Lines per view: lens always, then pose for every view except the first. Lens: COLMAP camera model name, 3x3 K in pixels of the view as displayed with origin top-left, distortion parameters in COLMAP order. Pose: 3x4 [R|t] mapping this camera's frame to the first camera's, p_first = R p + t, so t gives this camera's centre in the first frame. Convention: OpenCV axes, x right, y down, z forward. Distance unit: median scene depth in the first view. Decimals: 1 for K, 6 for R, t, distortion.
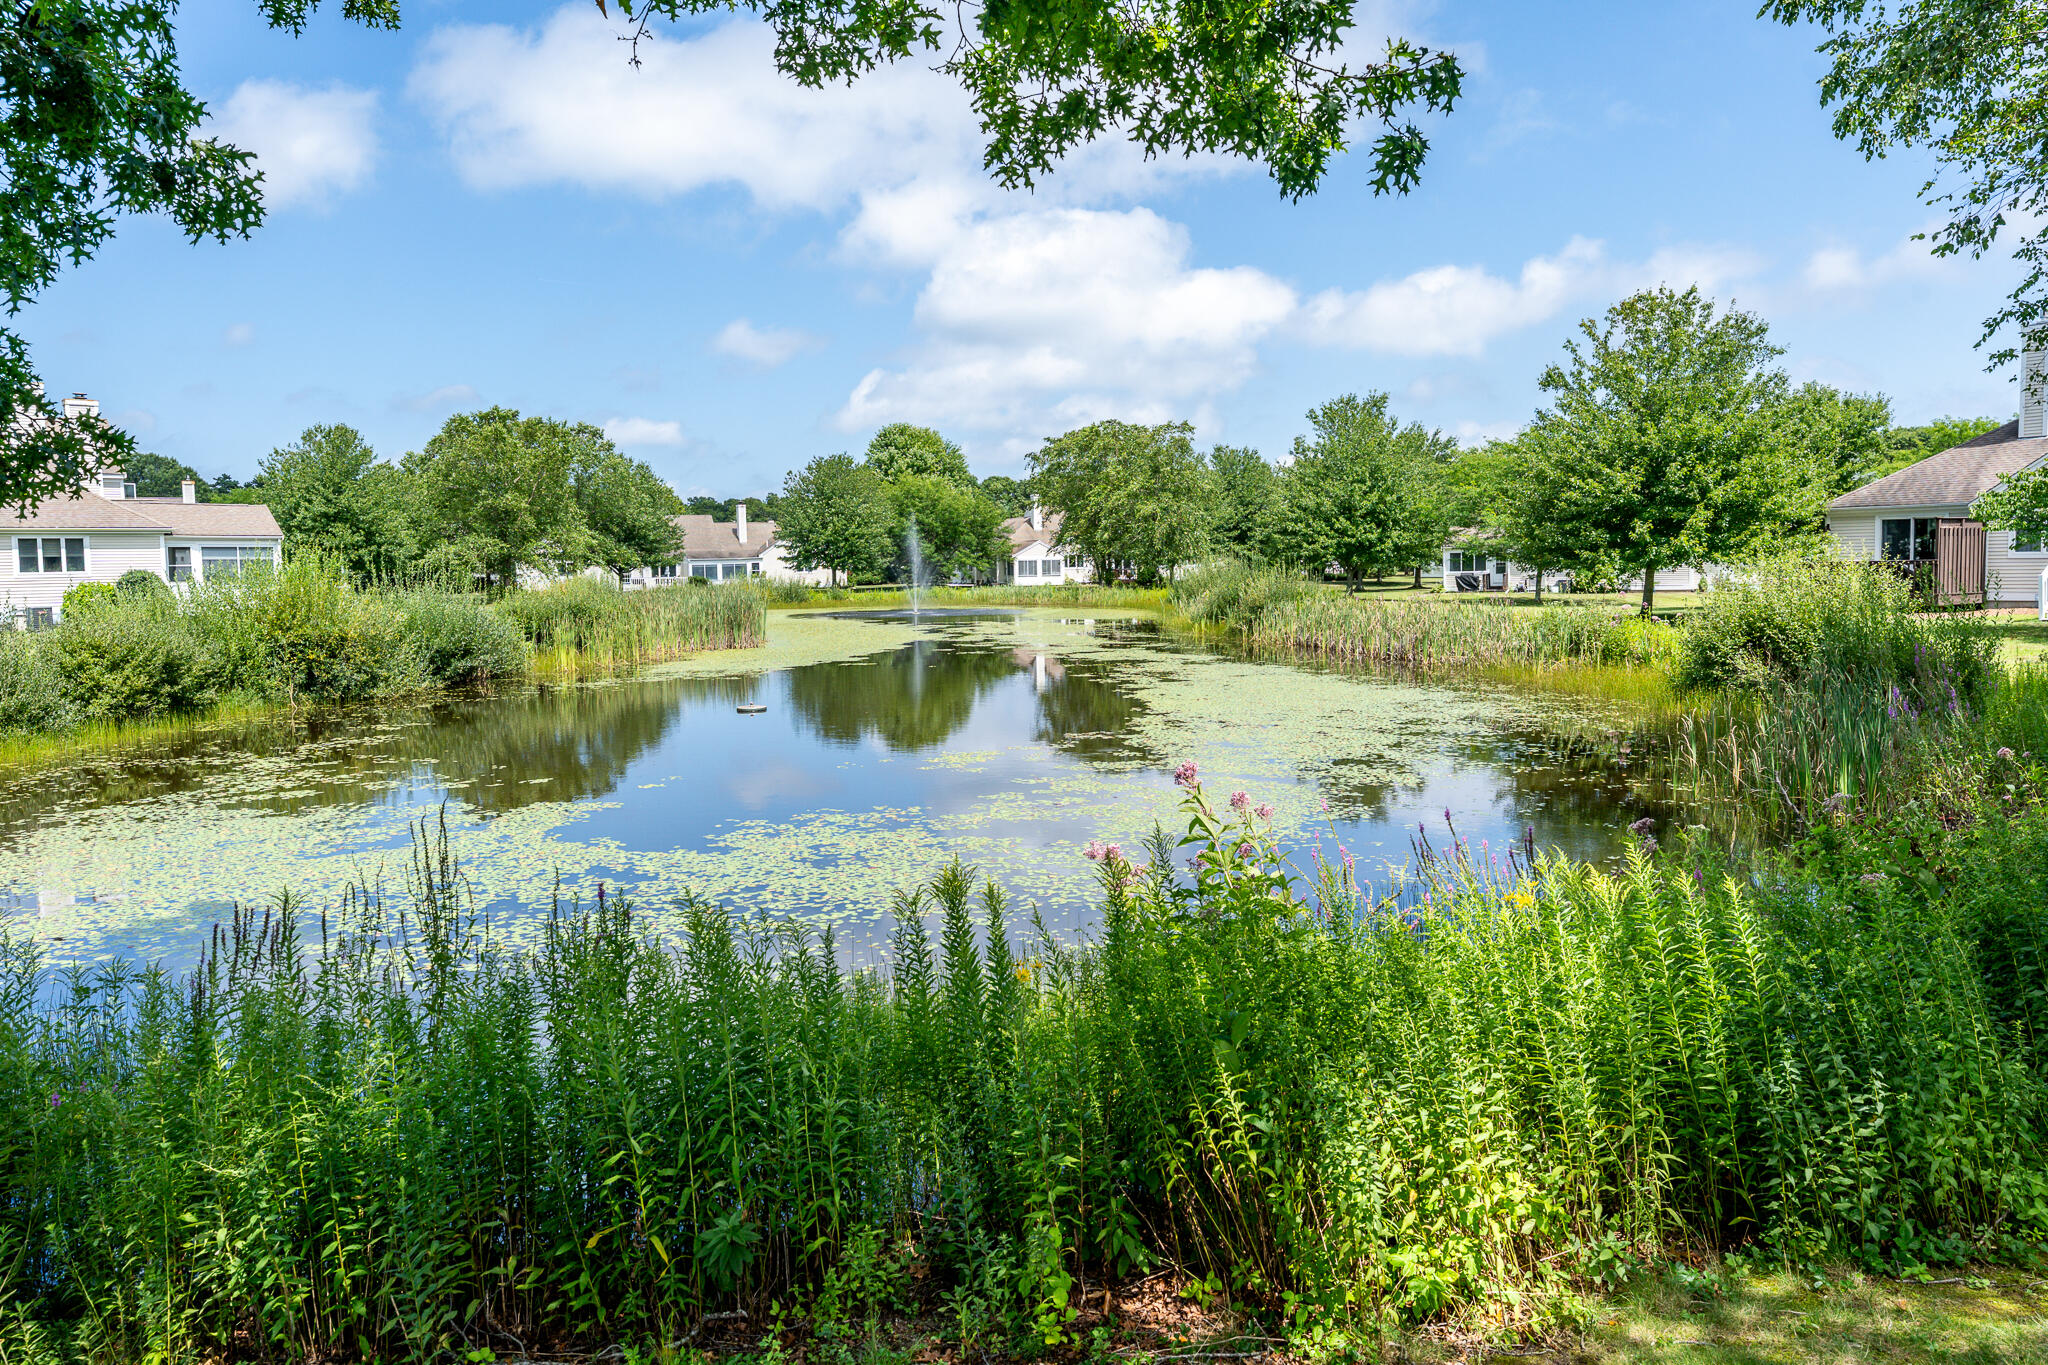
lens RADIAL K [[1354.4, 0, 1022.3], [0, 1354.4, 678.2], [0, 0, 1]] dist [-0.009894, -0.000525]
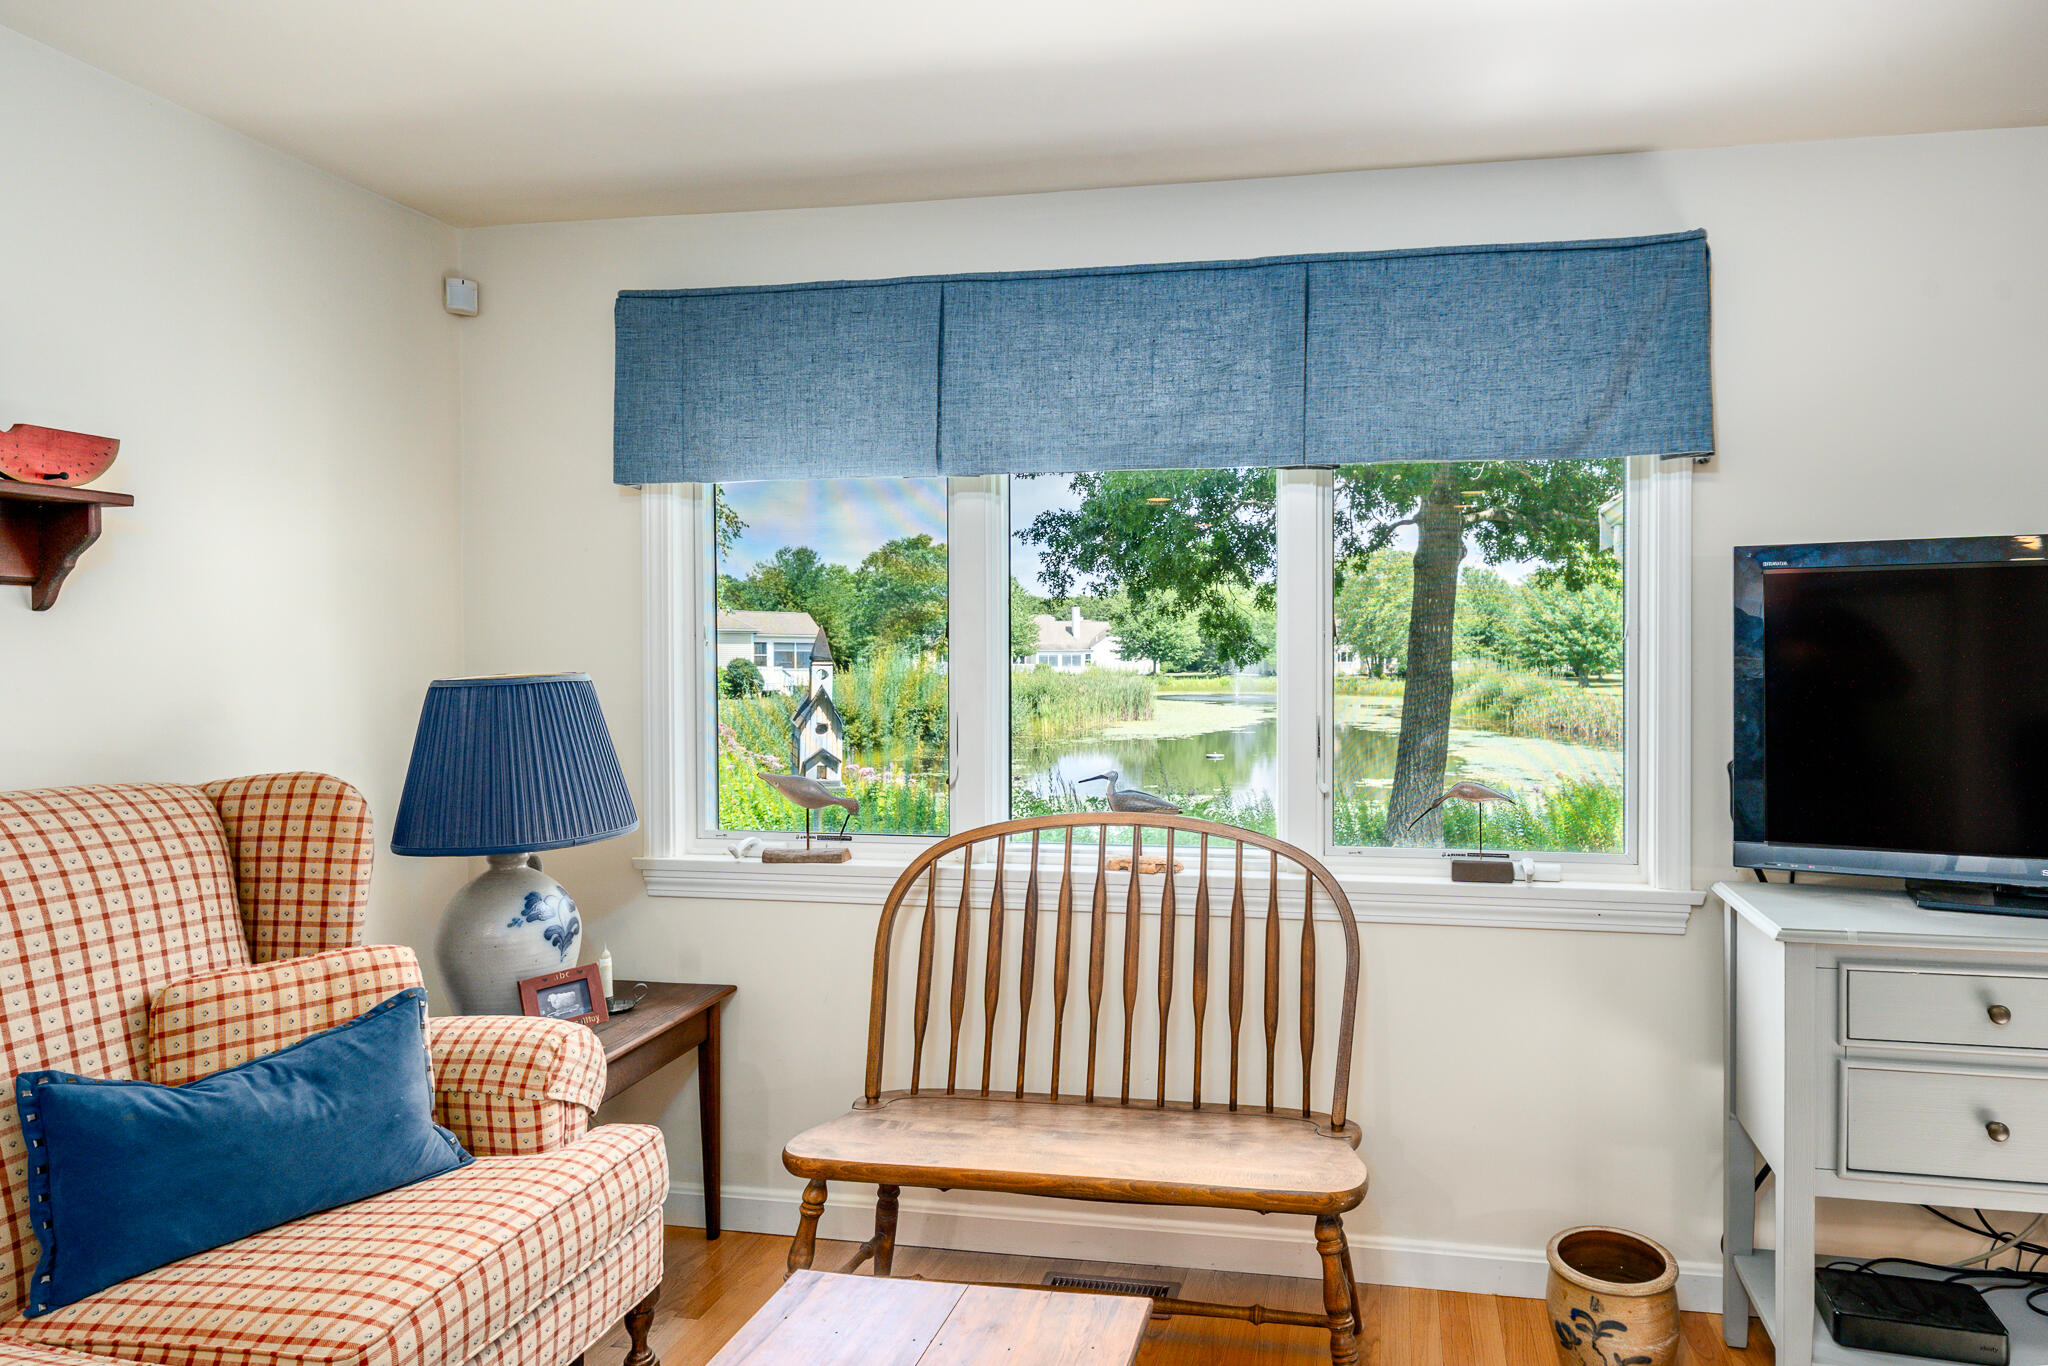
lens RADIAL K [[1650.1, 0, 1026.1], [0, 1650.1, 687.6], [0, 0, 1]] dist [0.006872, 0.001318]
pose [[0.998158, 0.018729, -0.057704, -0.195314], [-0.021719, 0.998430, -0.051630, 0.029566], [0.056647, 0.052788, 0.996998, -0.605472]]
